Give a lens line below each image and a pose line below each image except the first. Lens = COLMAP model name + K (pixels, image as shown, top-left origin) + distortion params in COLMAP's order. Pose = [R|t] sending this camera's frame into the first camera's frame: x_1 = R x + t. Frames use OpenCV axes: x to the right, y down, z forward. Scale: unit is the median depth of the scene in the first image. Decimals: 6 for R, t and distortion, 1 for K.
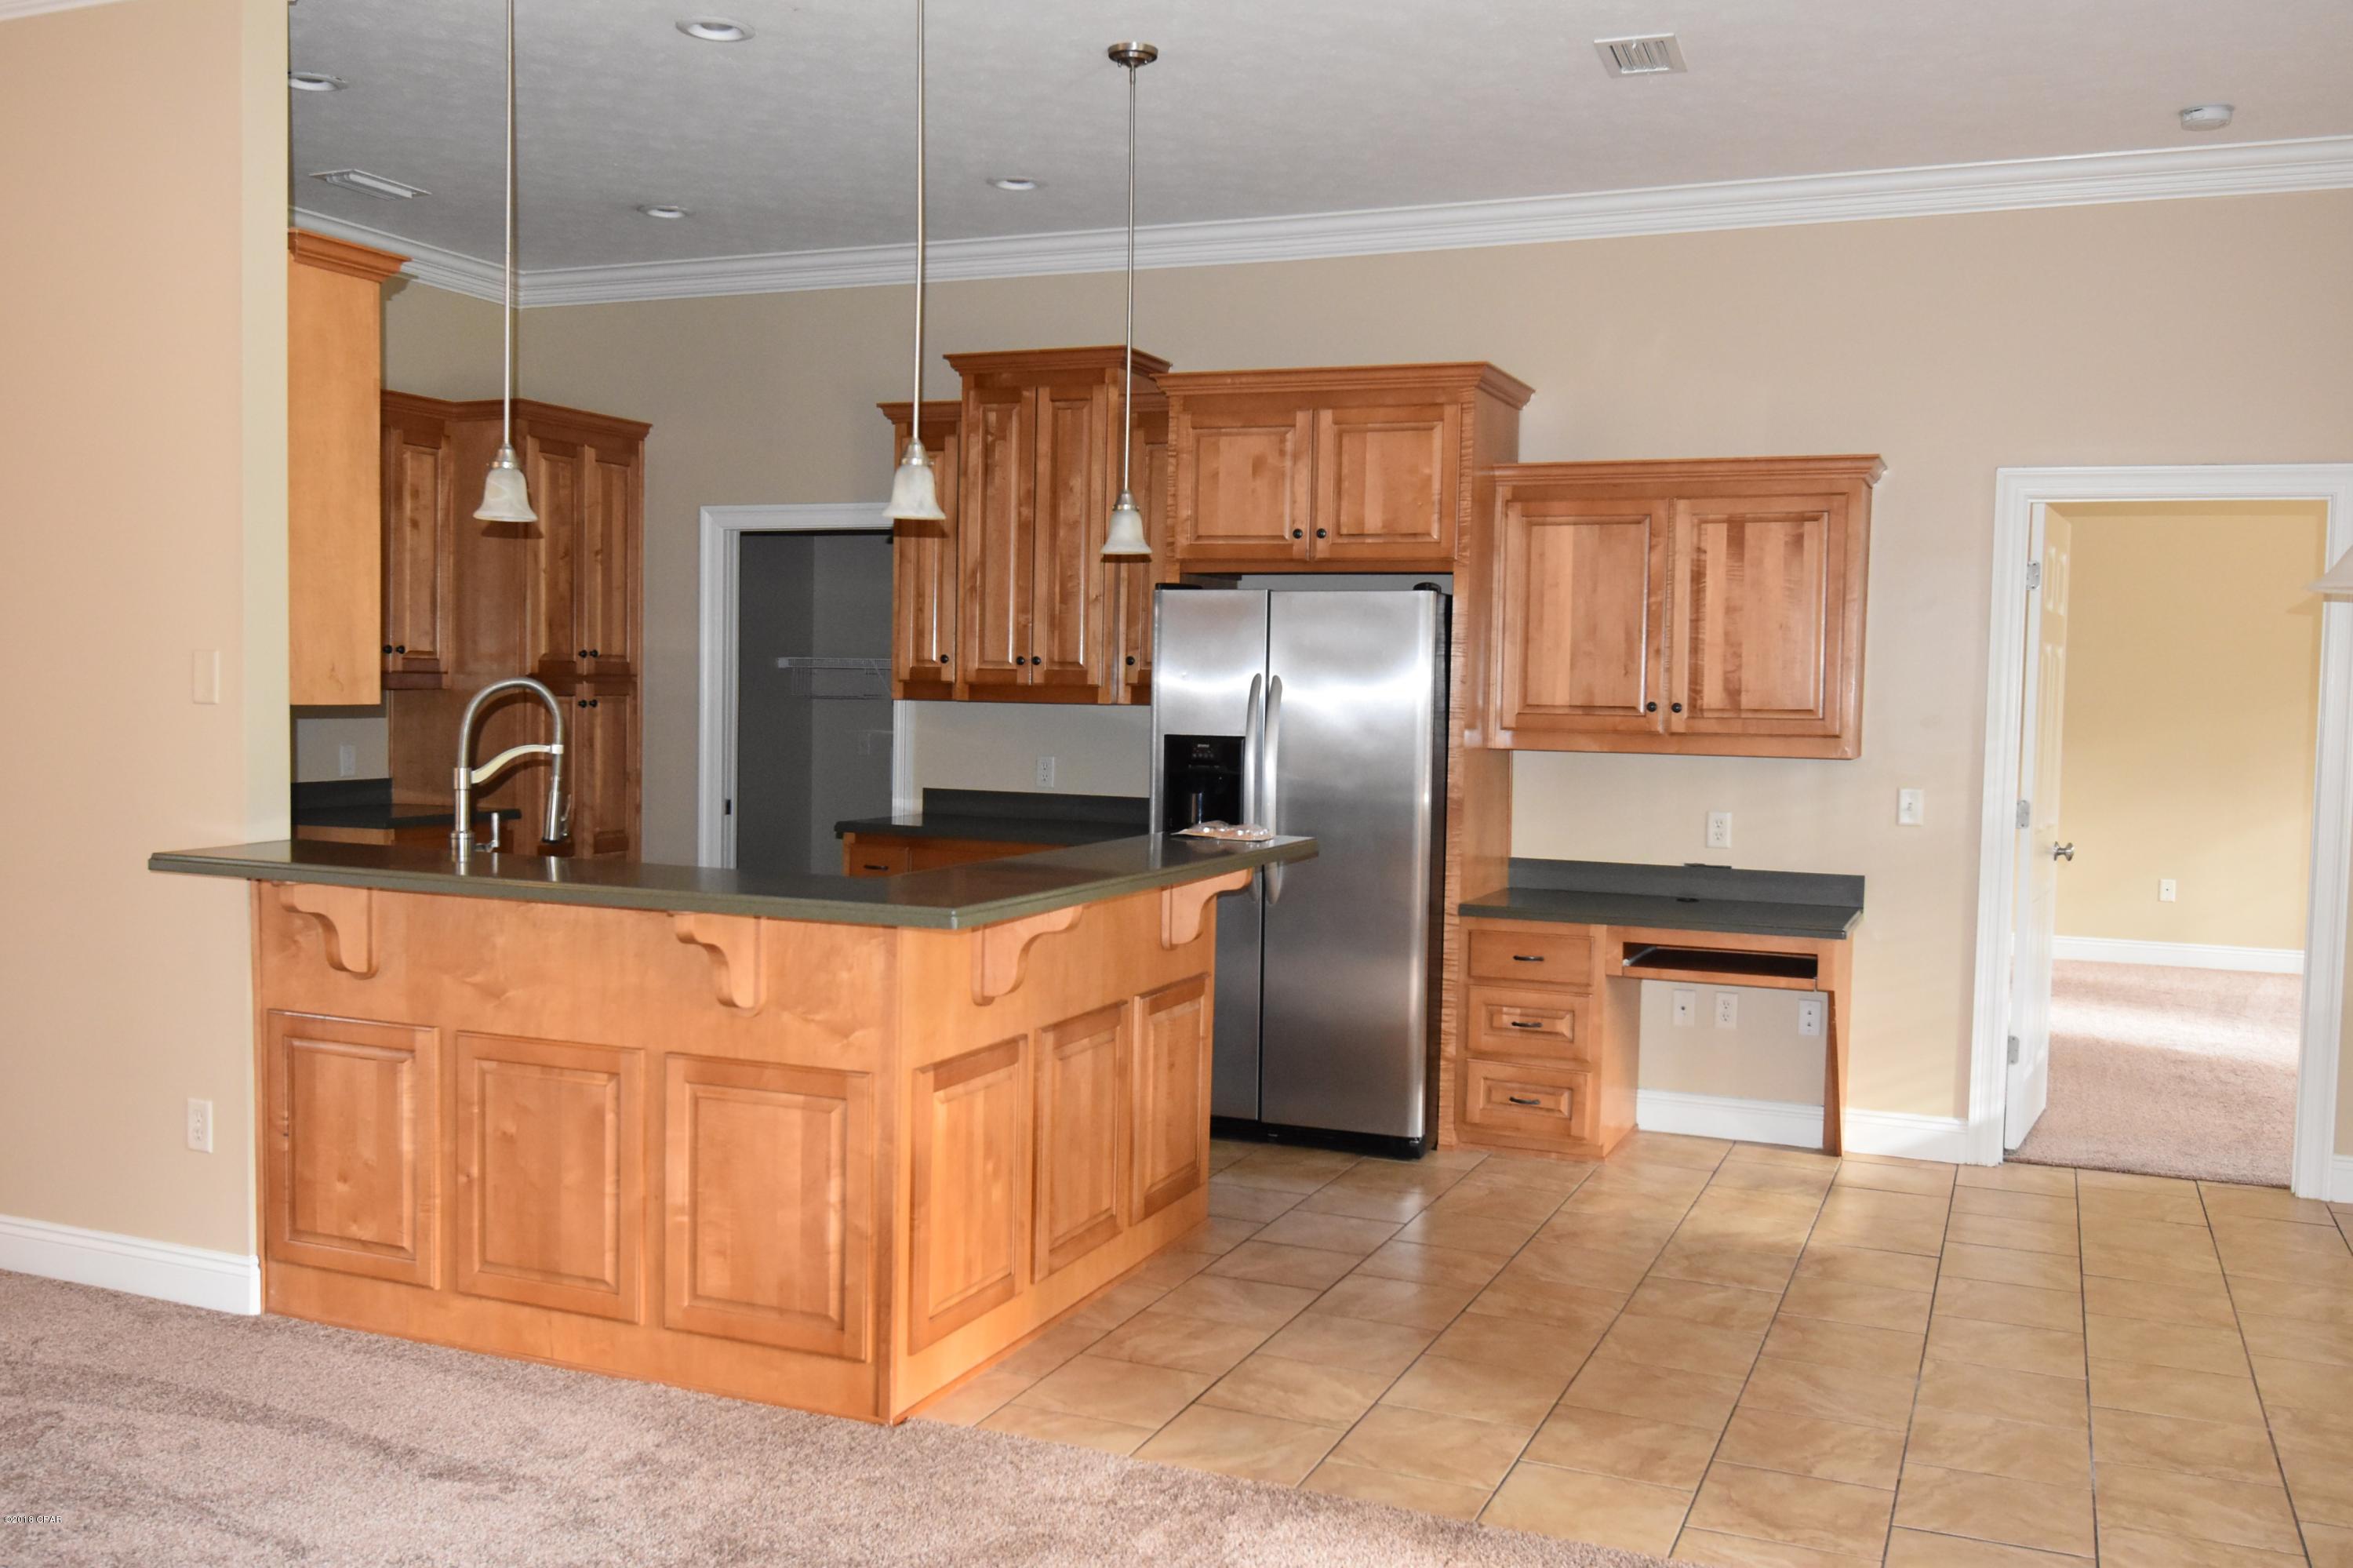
lens RADIAL K [[2031.7, 0, 1178.8], [0, 2031.7, 779.1], [0, 0, 1]] dist [0.017873, -0.036458]
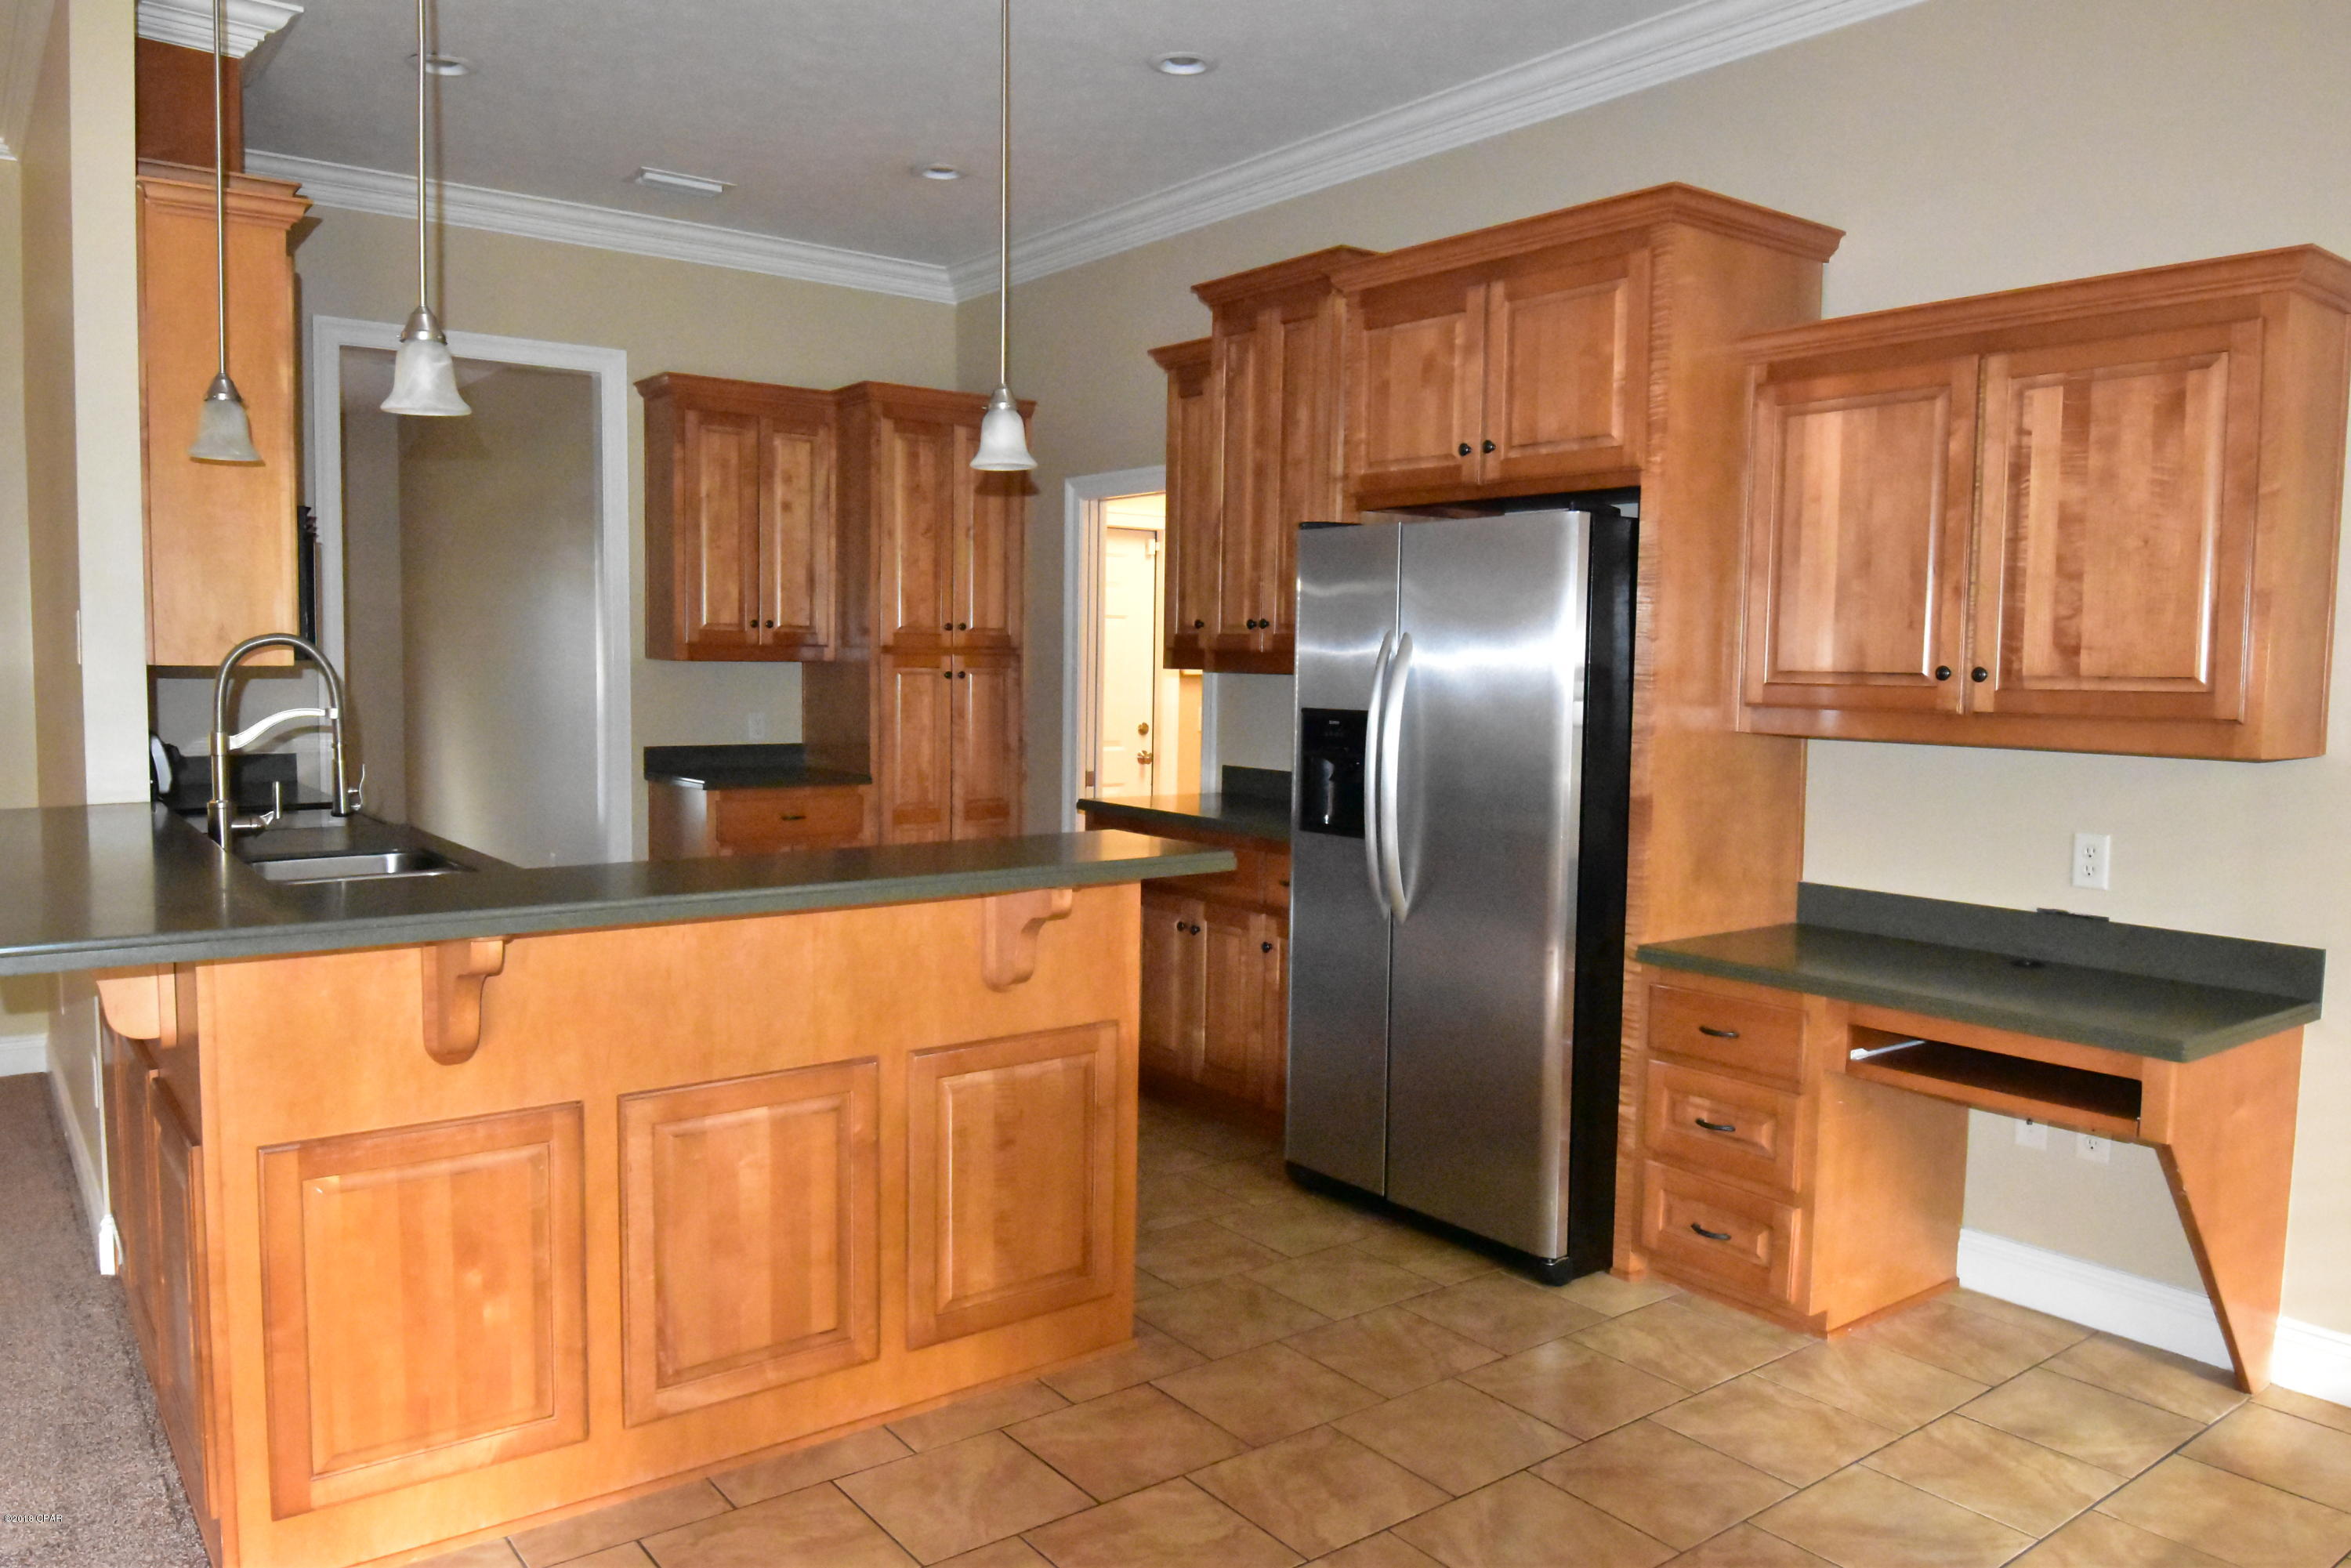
lens RADIAL K [[1657.9, 0, 1181.3], [0, 1657.9, 781.4], [0, 0, 1]] dist [0.006104, -0.040654]
pose [[0.868563, 0.031289, -0.494589, 0.293481], [-0.021884, 0.999453, 0.024796, -0.008324], [0.495095, -0.010713, 0.868773, 0.415143]]
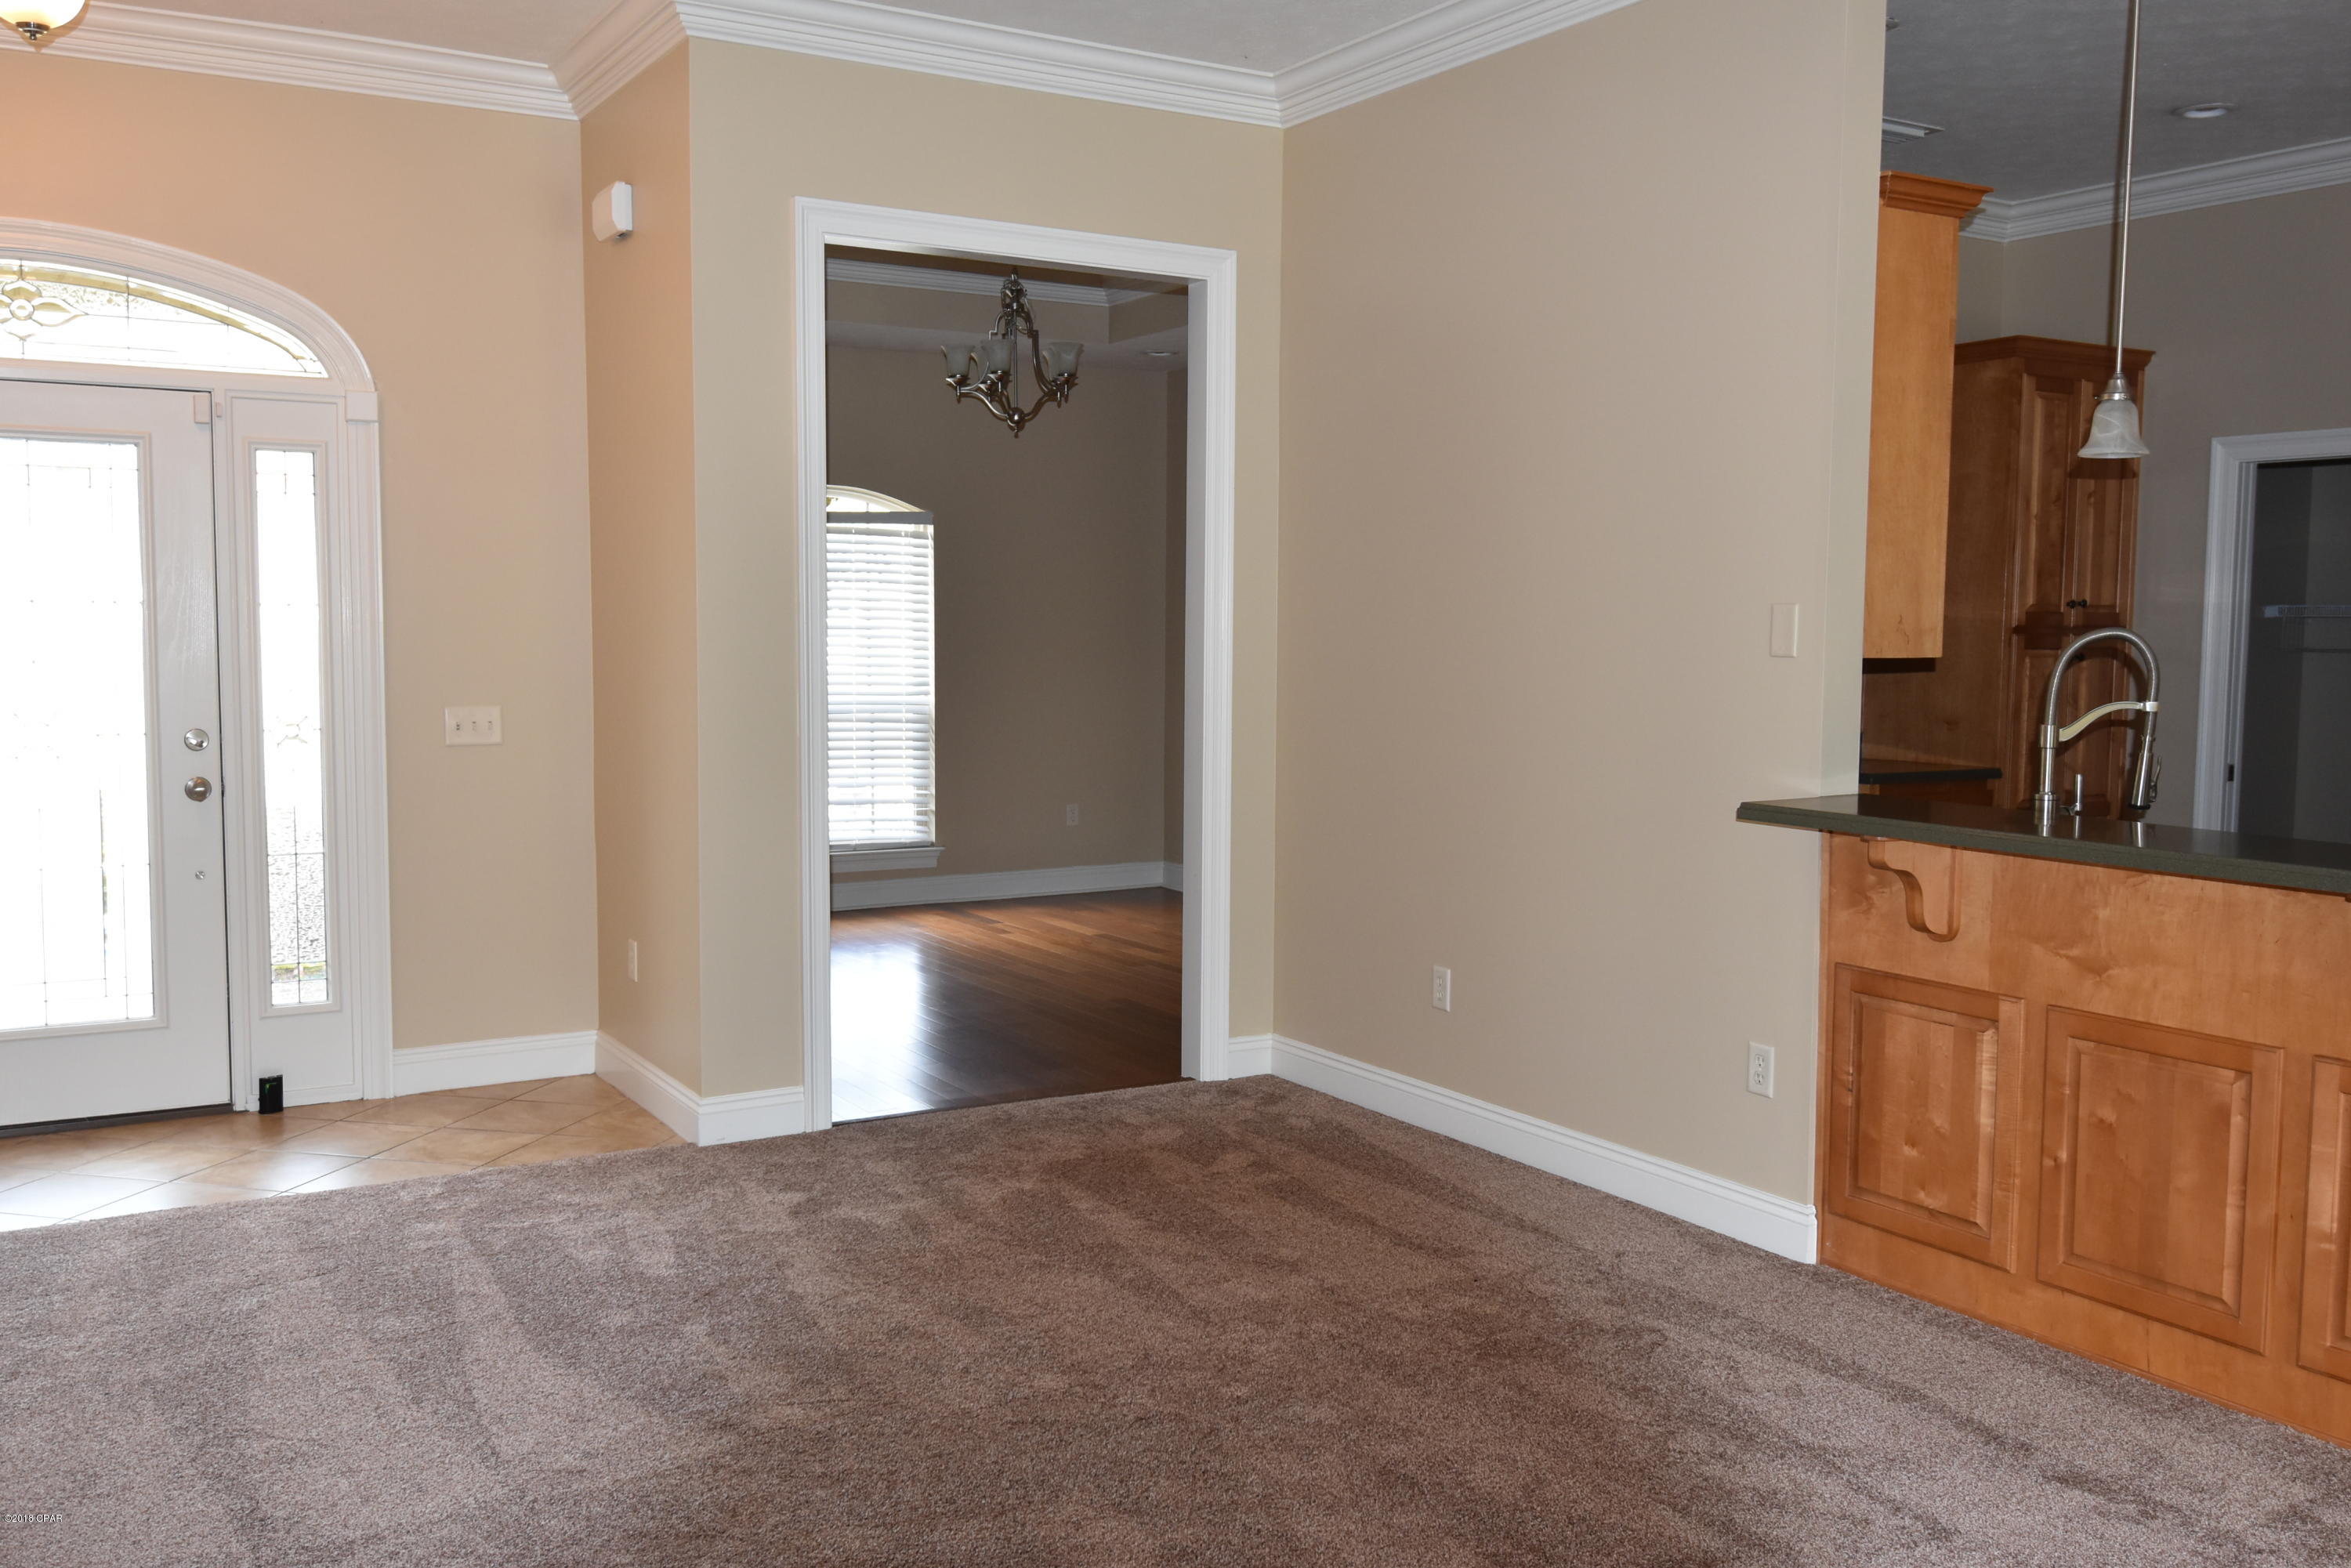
lens RADIAL K [[2029.8, 0, 1192.6], [0, 2029.8, 777.5], [0, 0, 1]] dist [0.017873, -0.036458]
pose [[0.810582, 0.035181, -0.584568, -0.090788], [-0.022649, 0.999330, 0.028737, 0.000512], [0.585187, -0.010054, 0.810836, 0.005868]]
